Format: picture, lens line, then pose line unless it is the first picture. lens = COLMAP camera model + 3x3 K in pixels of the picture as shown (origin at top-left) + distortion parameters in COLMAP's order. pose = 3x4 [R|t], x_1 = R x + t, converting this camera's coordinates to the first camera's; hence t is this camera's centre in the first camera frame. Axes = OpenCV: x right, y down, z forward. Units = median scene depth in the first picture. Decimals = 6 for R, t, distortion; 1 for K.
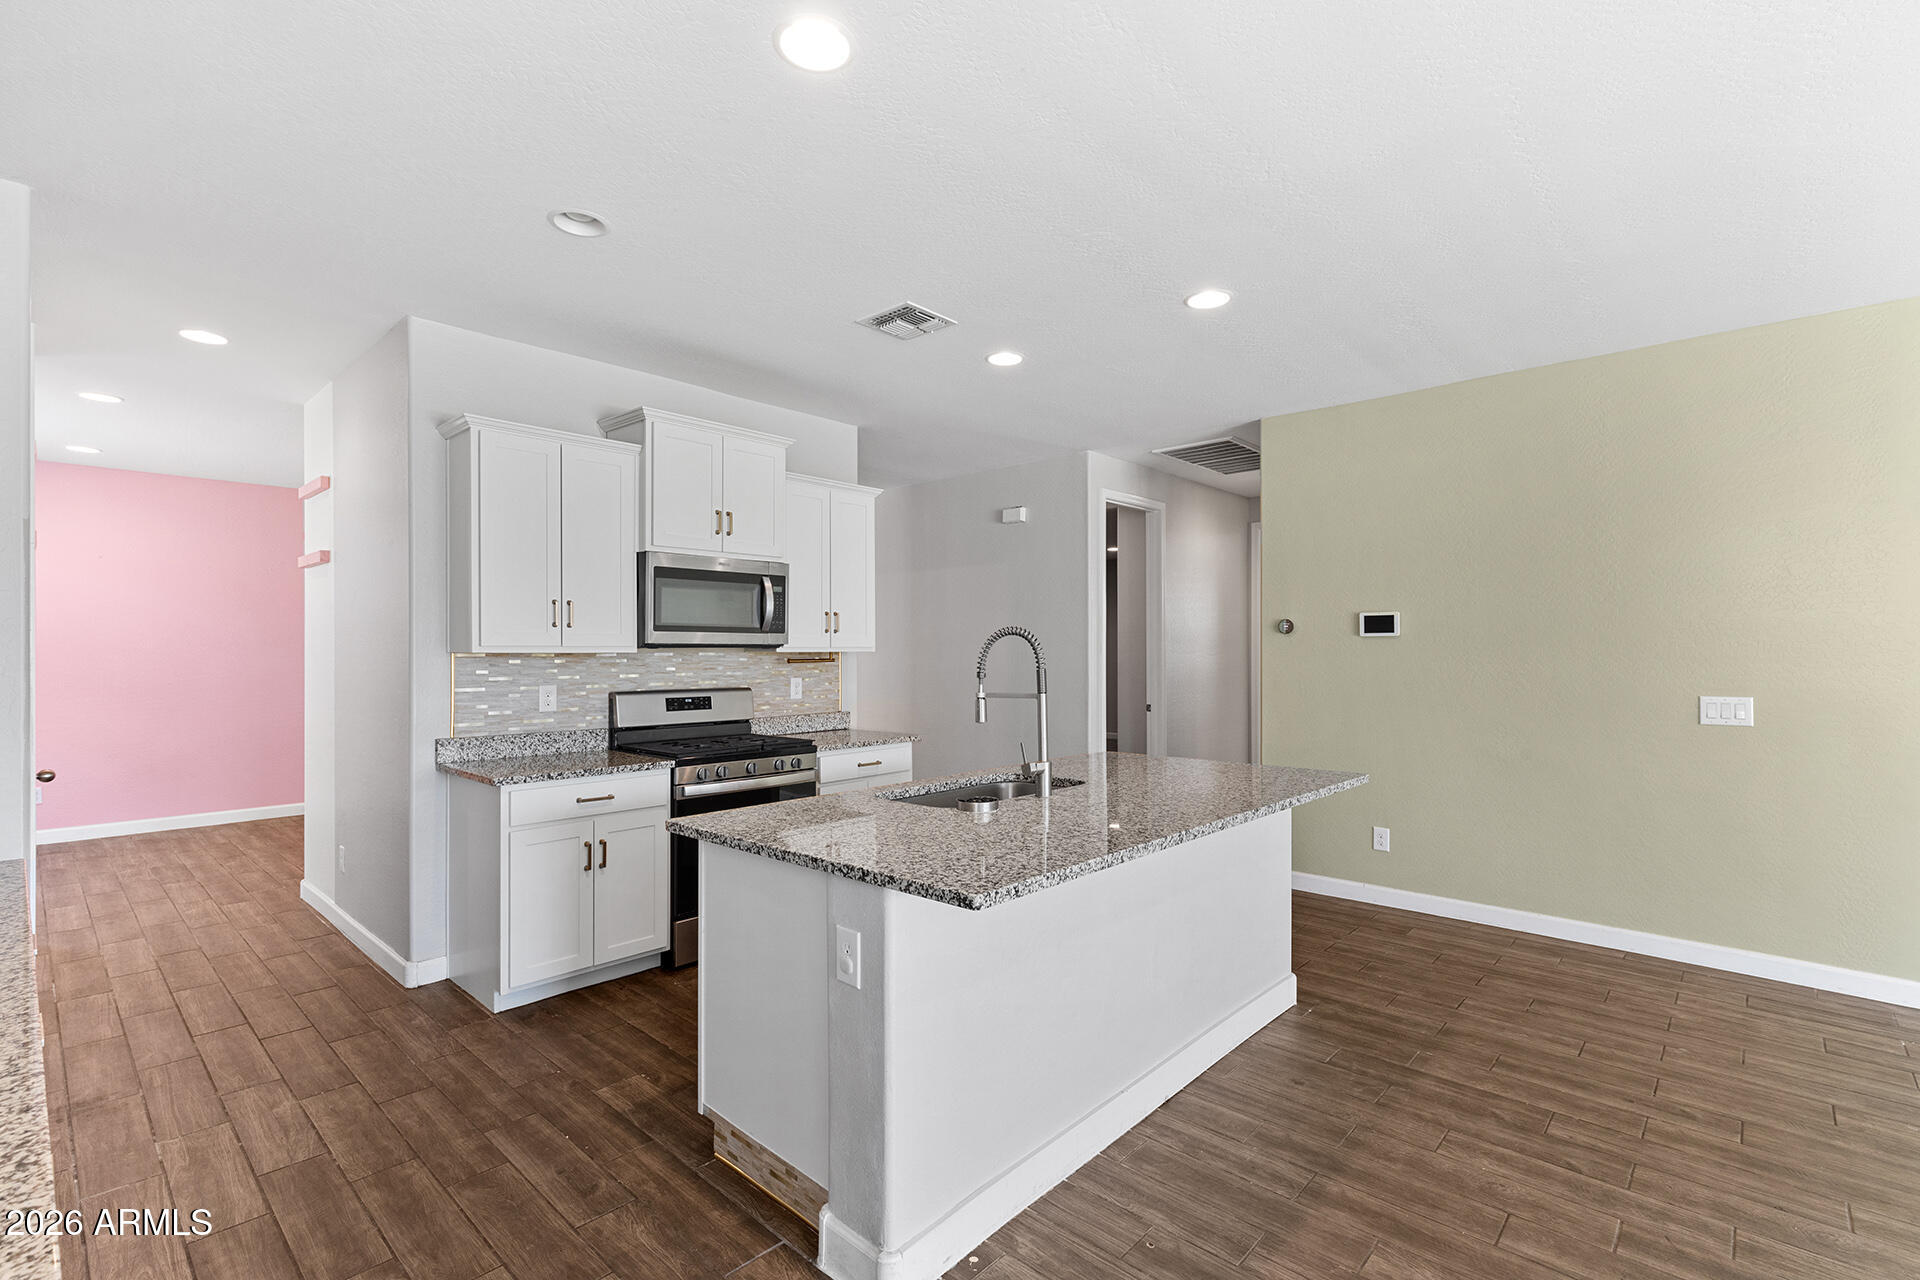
lens RADIAL K [[866.5, 0, 943.5], [0, 866.5, 649.5], [0, 0, 1]] dist [0.014313, -0.001120]
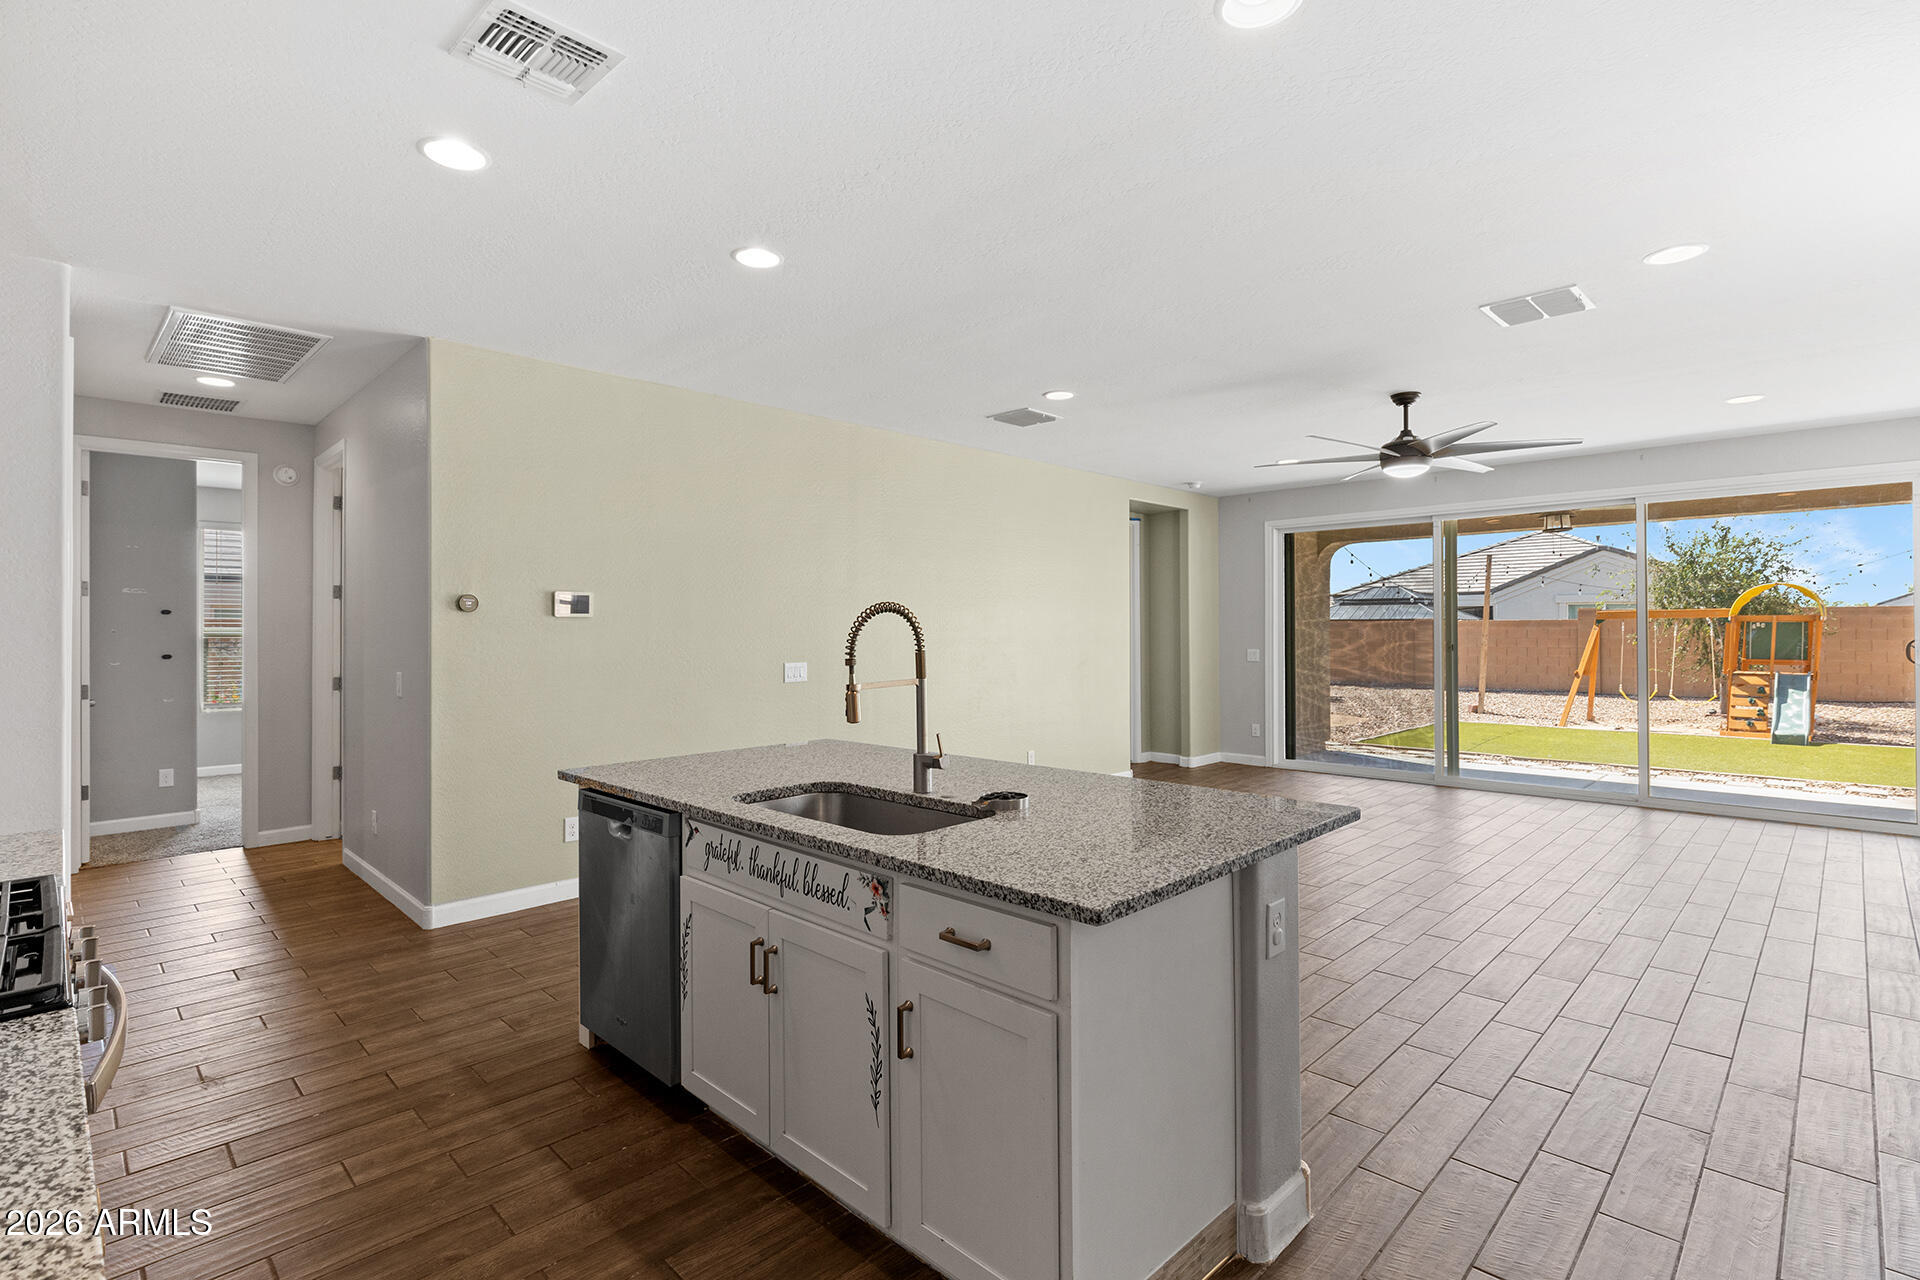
lens RADIAL K [[923.1, 0, 941.7], [0, 923.1, 623.5], [0, 0, 1]] dist [0.001459, 0.001476]
pose [[0.029680, 0.006563, 0.999538, -0.580802], [0.003864, 0.999970, -0.006680, 0.000276], [-0.999552, 0.004060, 0.029654, 0.652162]]
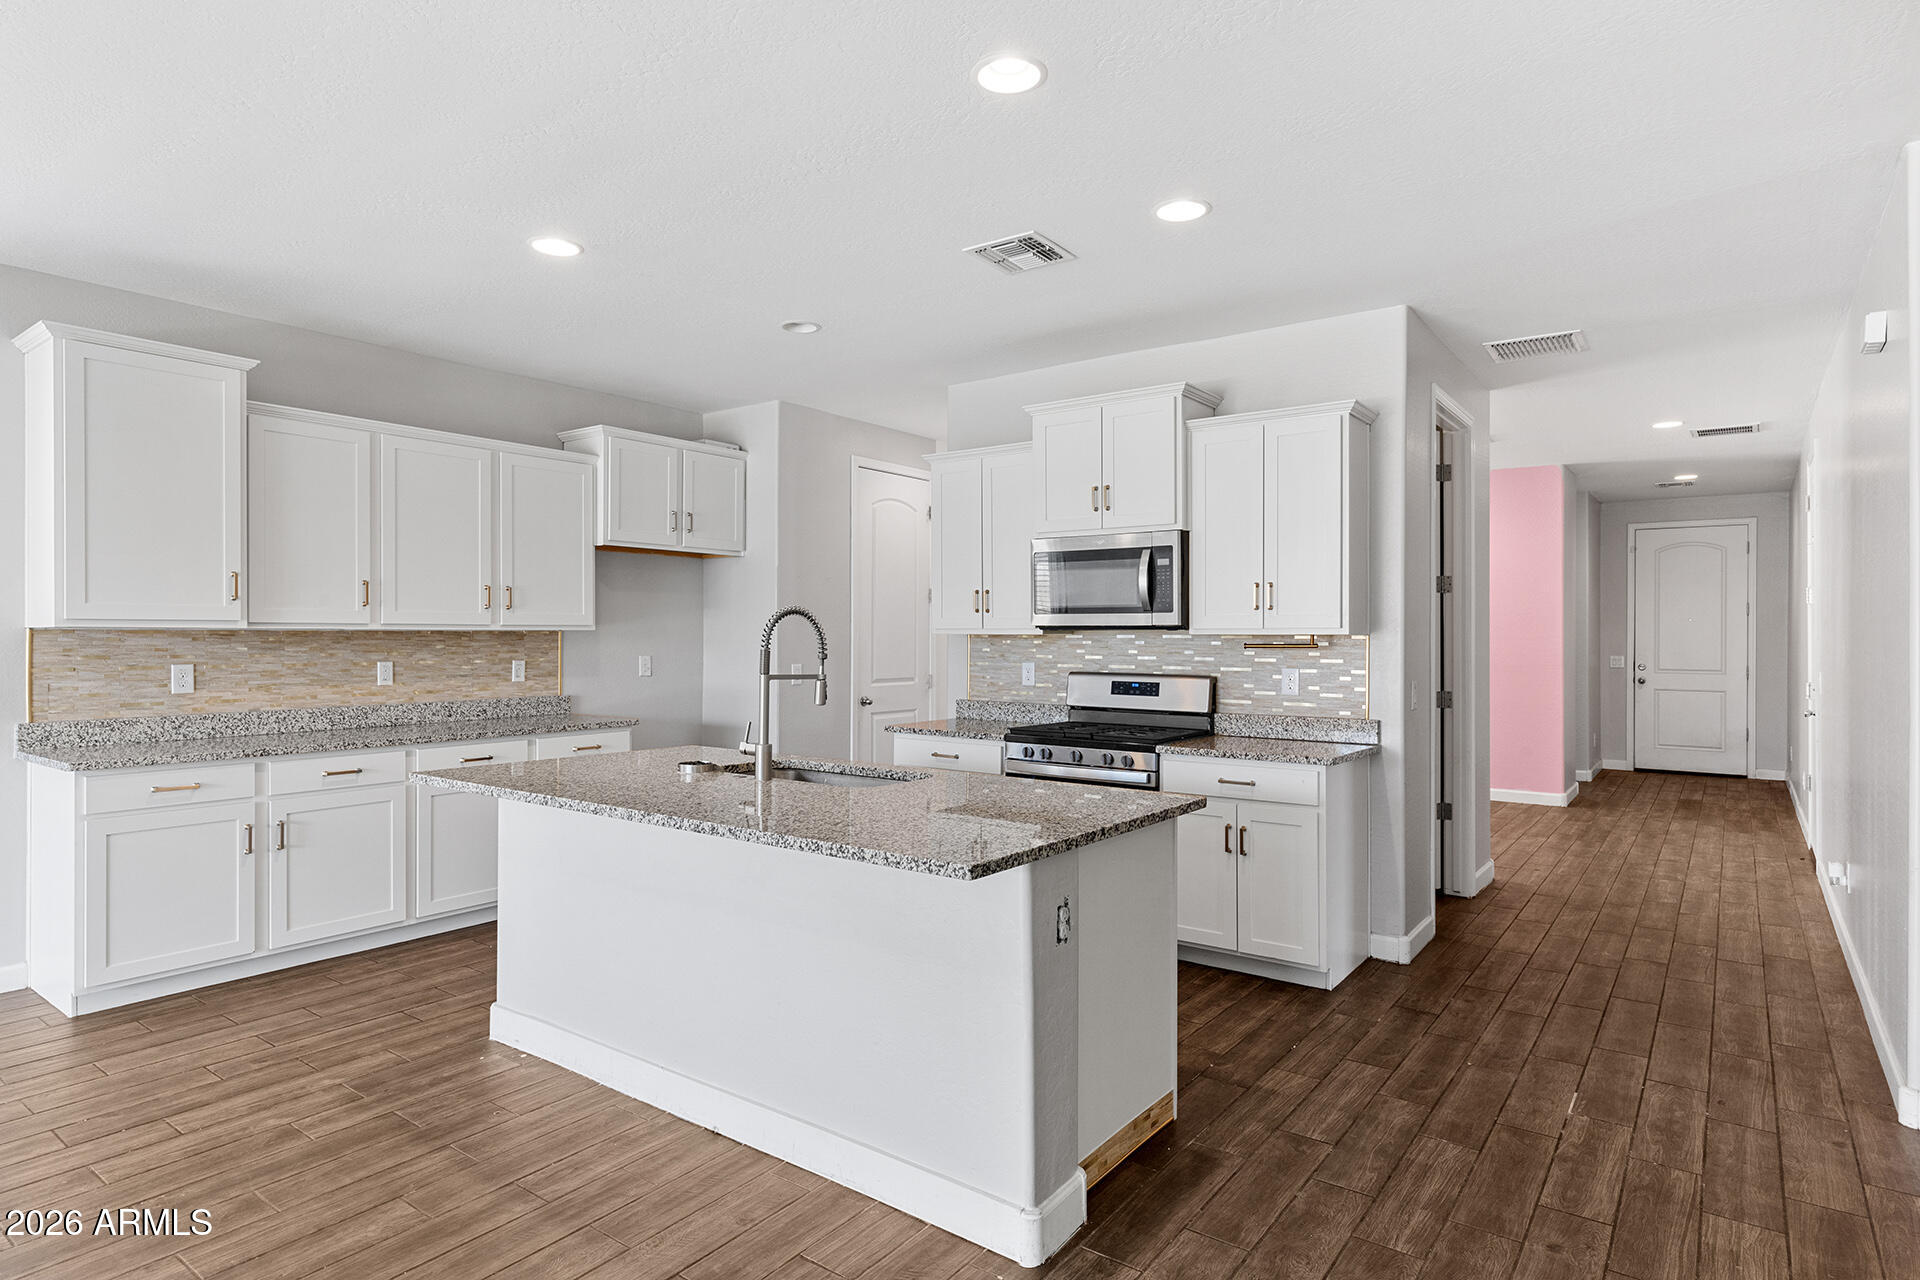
lens RADIAL K [[1026.5, 0, 957.1], [0, 1026.5, 636.6], [0, 0, 1]] dist [0.005416, -0.002319]
pose [[0.126767, 0.002709, -0.991929, 0.881024], [-0.002302, 0.999994, 0.002436, 0.003557], [0.991930, 0.001974, 0.126773, 0.733222]]
